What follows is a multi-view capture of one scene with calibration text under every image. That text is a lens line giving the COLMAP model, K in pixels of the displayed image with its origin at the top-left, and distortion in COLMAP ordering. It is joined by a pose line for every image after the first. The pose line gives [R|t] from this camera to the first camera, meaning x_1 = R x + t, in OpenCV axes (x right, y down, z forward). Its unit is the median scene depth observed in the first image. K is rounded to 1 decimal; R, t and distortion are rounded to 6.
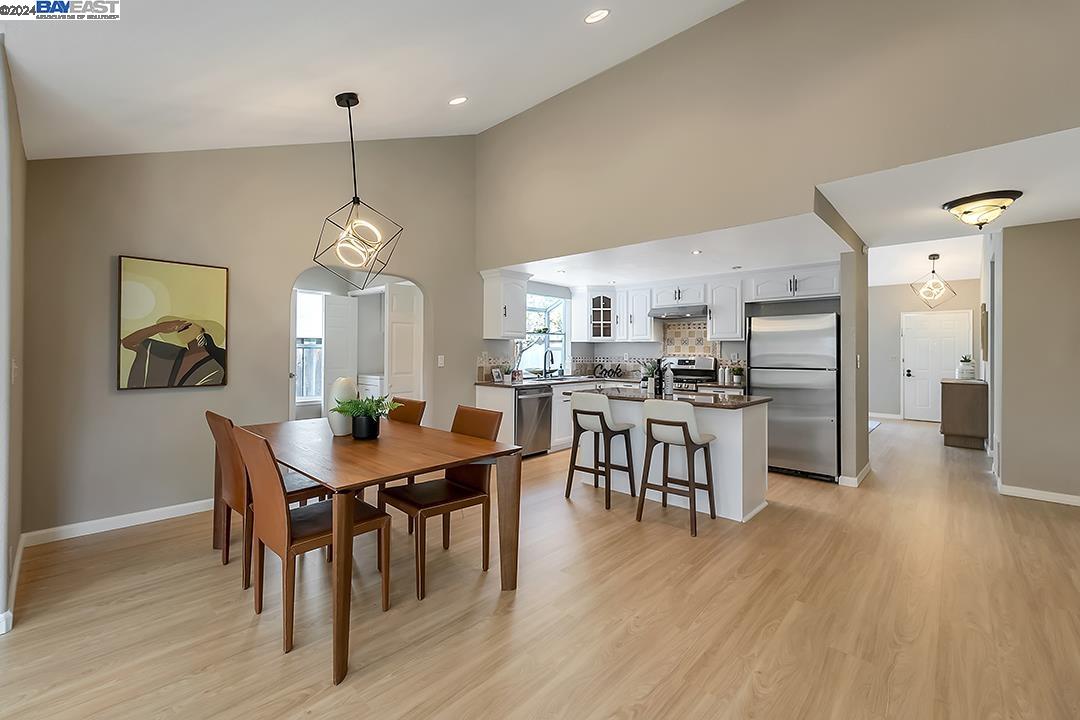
lens RADIAL K [[455.0, 0, 539.8], [0, 455.0, 346.4], [0, 0, 1]] dist [0.006971, -0.000037]
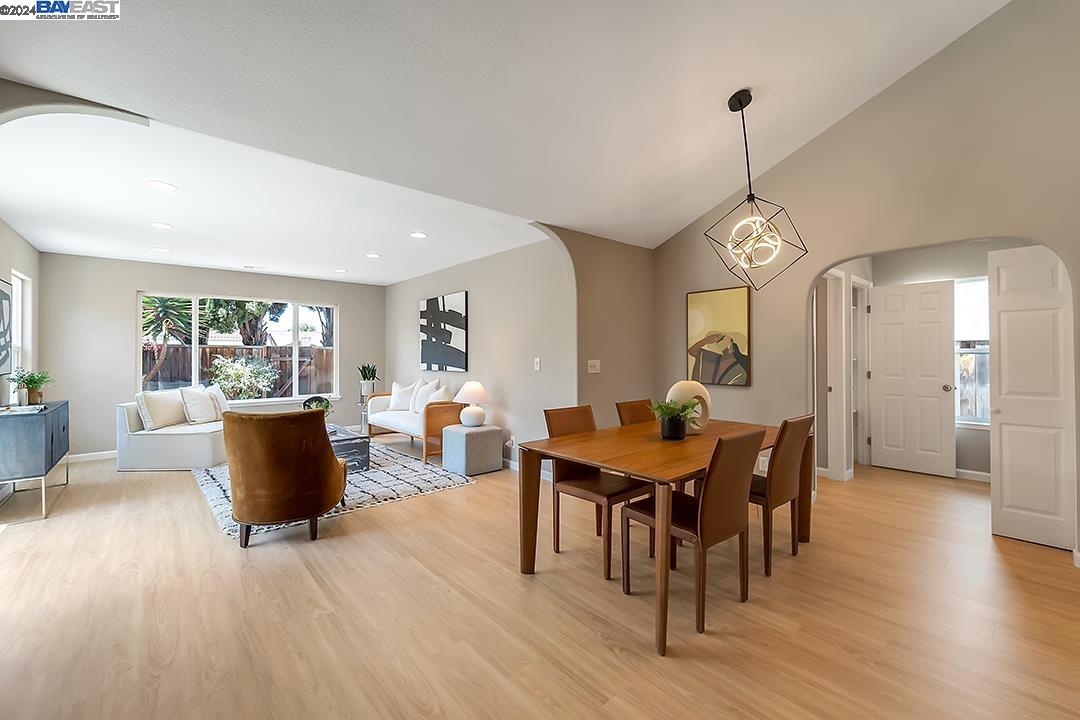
lens RADIAL K [[447.5, 0, 542.8], [0, 447.5, 349.8], [0, 0, 1]] dist [0.002550, 0.000023]
pose [[-0.113858, -0.019800, -0.993300, 0.303694], [0.008683, 0.999743, -0.020923, 0.006312], [0.993459, -0.011007, -0.113657, 0.358960]]
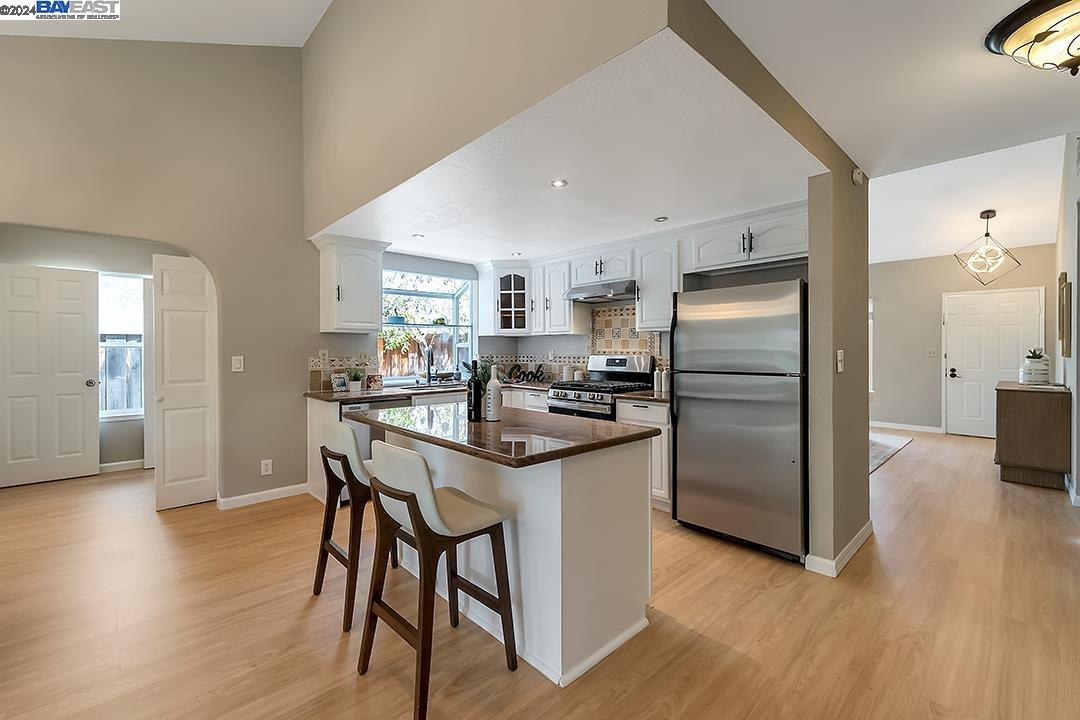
lens RADIAL K [[447.5, 0, 542.8], [0, 447.5, 349.8], [0, 0, 1]] dist [0.002550, 0.000023]
pose [[0.996820, -0.009047, -0.079165, 0.263138], [0.010111, 0.999864, 0.013048, 0.004902], [0.079036, -0.013807, 0.996776, 0.287121]]
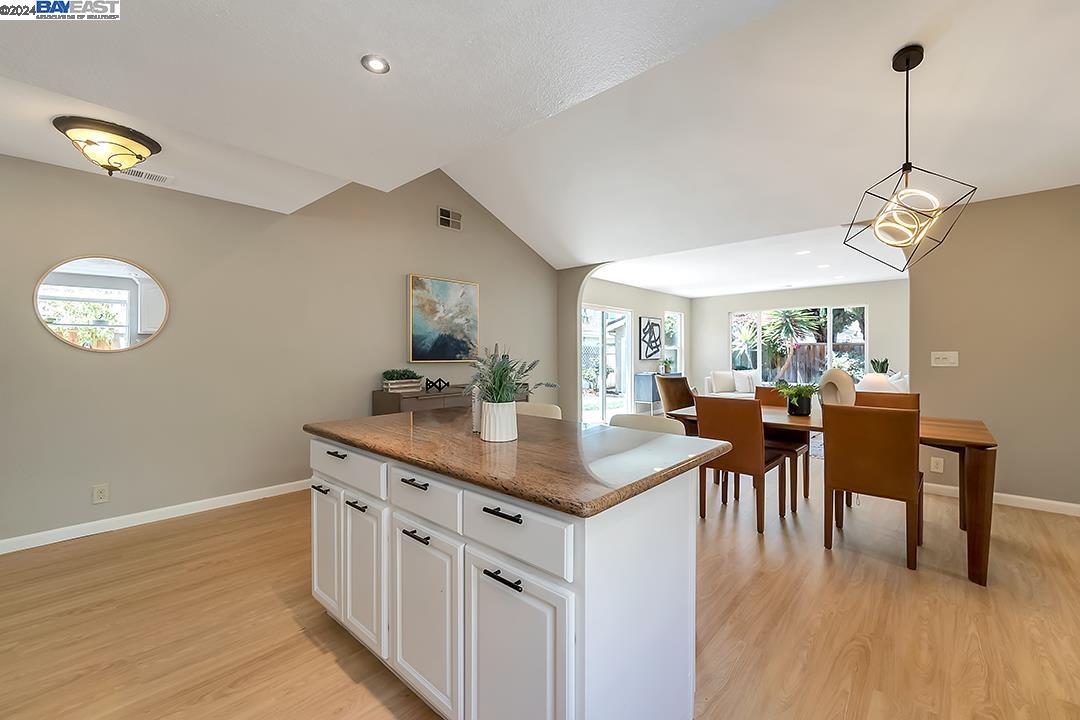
lens RADIAL K [[447.5, 0, 542.8], [0, 447.5, 349.8], [0, 0, 1]] dist [0.002550, 0.000023]
pose [[-0.999883, -0.004670, -0.014572, 0.144626], [-0.004476, 0.999901, -0.013333, 0.011776], [0.014633, -0.013266, -0.999805, 0.991379]]
